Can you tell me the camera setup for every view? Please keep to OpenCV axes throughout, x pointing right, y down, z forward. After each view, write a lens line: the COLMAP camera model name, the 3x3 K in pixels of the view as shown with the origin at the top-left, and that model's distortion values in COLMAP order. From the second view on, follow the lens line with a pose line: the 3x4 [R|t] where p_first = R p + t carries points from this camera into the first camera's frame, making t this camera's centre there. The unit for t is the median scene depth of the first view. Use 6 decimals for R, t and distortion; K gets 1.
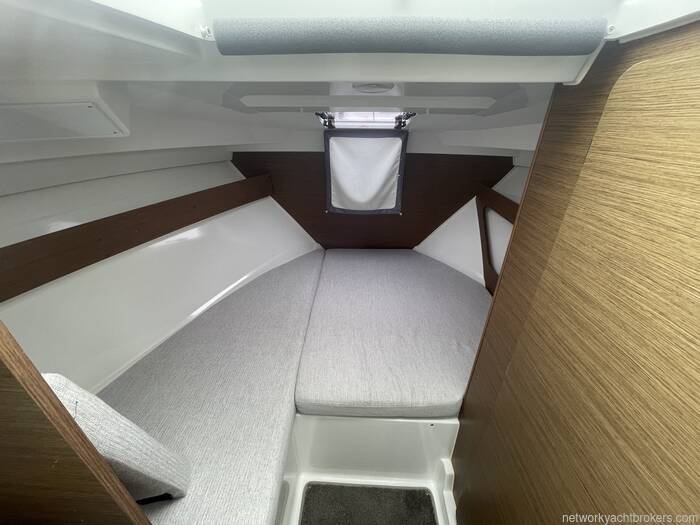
lens RADIAL K [[281.2, 0, 350.4], [0, 281.2, 264.7], [0, 0, 1]] dist [-0.001804, -0.000225]
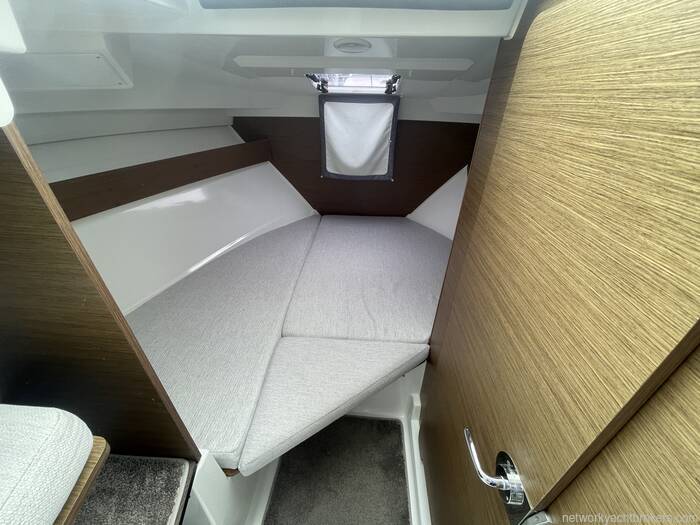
lens RADIAL K [[281.4, 0, 350.0], [0, 281.4, 262.5], [0, 0, 1]] dist [0.001865, 0.000197]
pose [[0.999282, 0.027128, -0.026464, 0.066548], [-0.025376, 0.997597, 0.064464, 0.070177], [0.028149, -0.063747, 0.997569, -0.075045]]
